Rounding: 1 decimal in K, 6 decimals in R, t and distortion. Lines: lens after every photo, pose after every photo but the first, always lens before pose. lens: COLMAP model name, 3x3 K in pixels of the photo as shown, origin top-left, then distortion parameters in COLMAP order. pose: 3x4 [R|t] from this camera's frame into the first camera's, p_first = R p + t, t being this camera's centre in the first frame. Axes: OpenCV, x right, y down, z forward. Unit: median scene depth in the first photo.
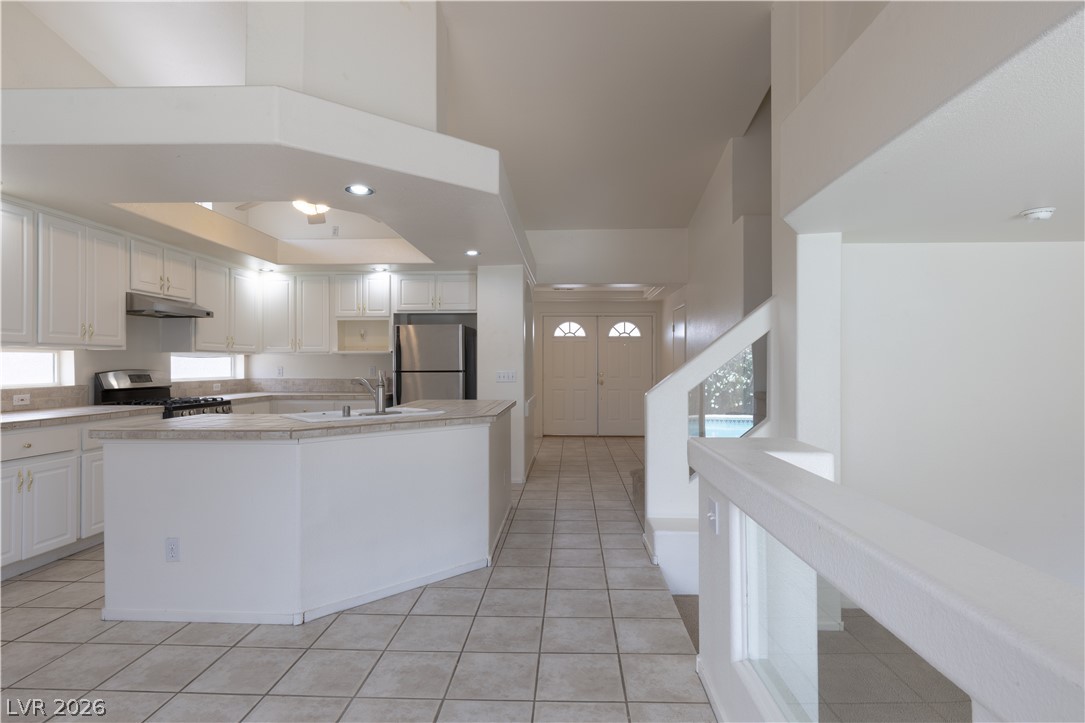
lens RADIAL K [[558.6, 0, 549.0], [0, 558.6, 361.8], [0, 0, 1]] dist [-0.003413, -0.000173]
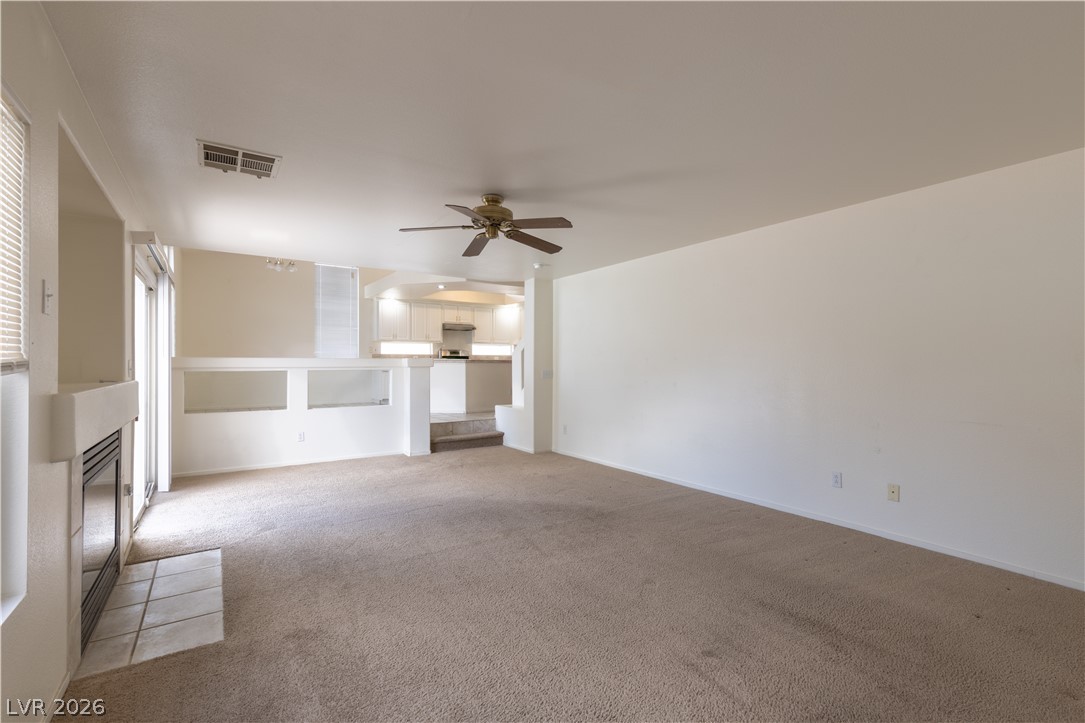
lens RADIAL K [[493.8, 0, 543.0], [0, 493.8, 360.8], [0, 0, 1]] dist [0.008221, -0.001394]
pose [[0.583055, -0.000787, -0.812432, 1.287588], [0.002564, 0.999996, 0.000871, 0.056819], [0.812428, -0.002592, 0.583055, -0.078334]]
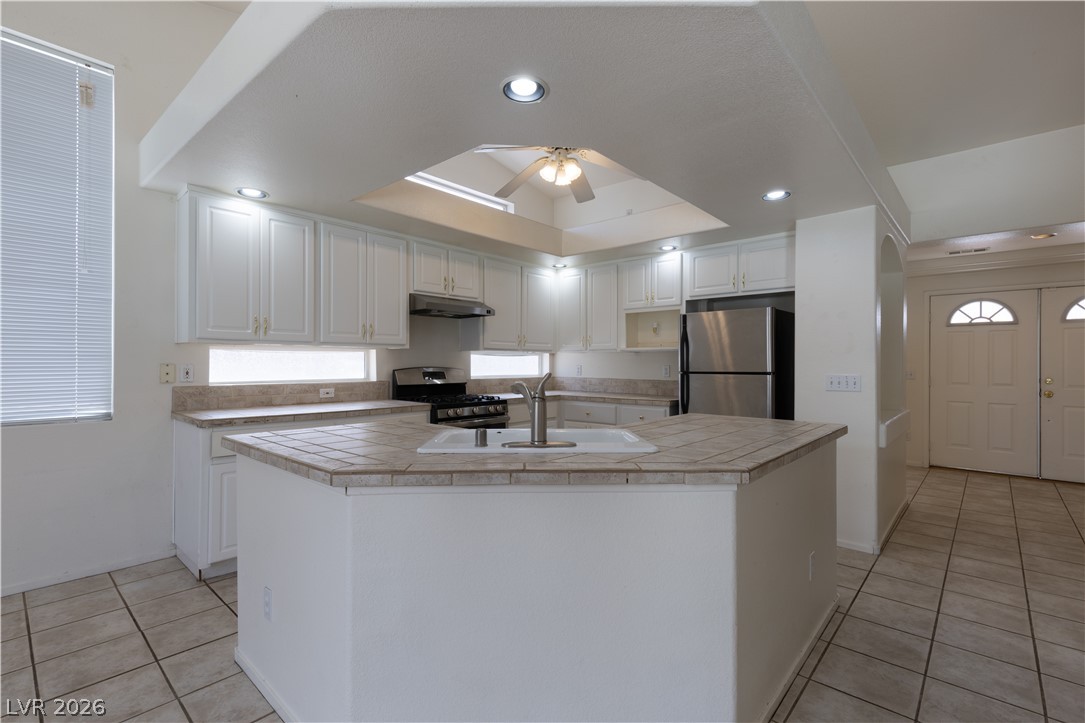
lens RADIAL K [[493.8, 0, 542.9], [0, 493.8, 362.6], [0, 0, 1]] dist [0.008221, -0.001394]
pose [[0.768963, 0.002698, -0.639288, 0.023100], [-0.001079, 0.999995, 0.002923, 0.001772], [0.639293, -0.001558, 0.768962, 0.336593]]
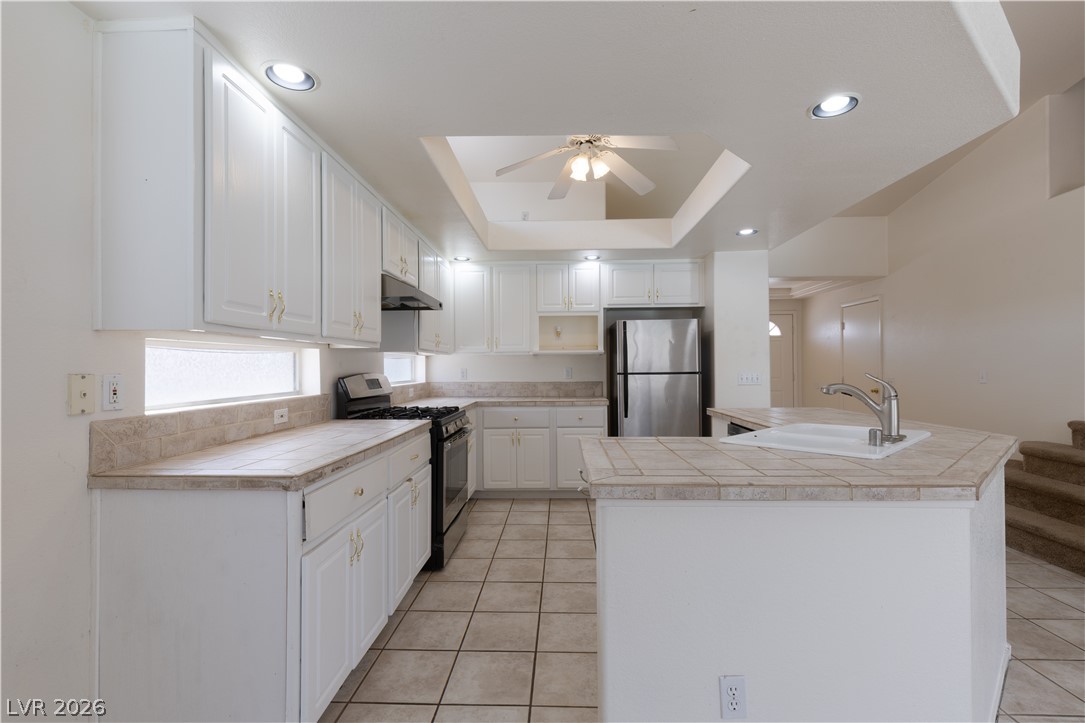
lens RADIAL K [[493.8, 0, 545.1], [0, 493.8, 357.8], [0, 0, 1]] dist [0.008221, -0.001394]
pose [[0.999954, -0.005305, 0.007933, -0.404152], [0.005394, 0.999922, -0.011271, 0.001006], [-0.007872, 0.011314, 0.999905, 0.233931]]
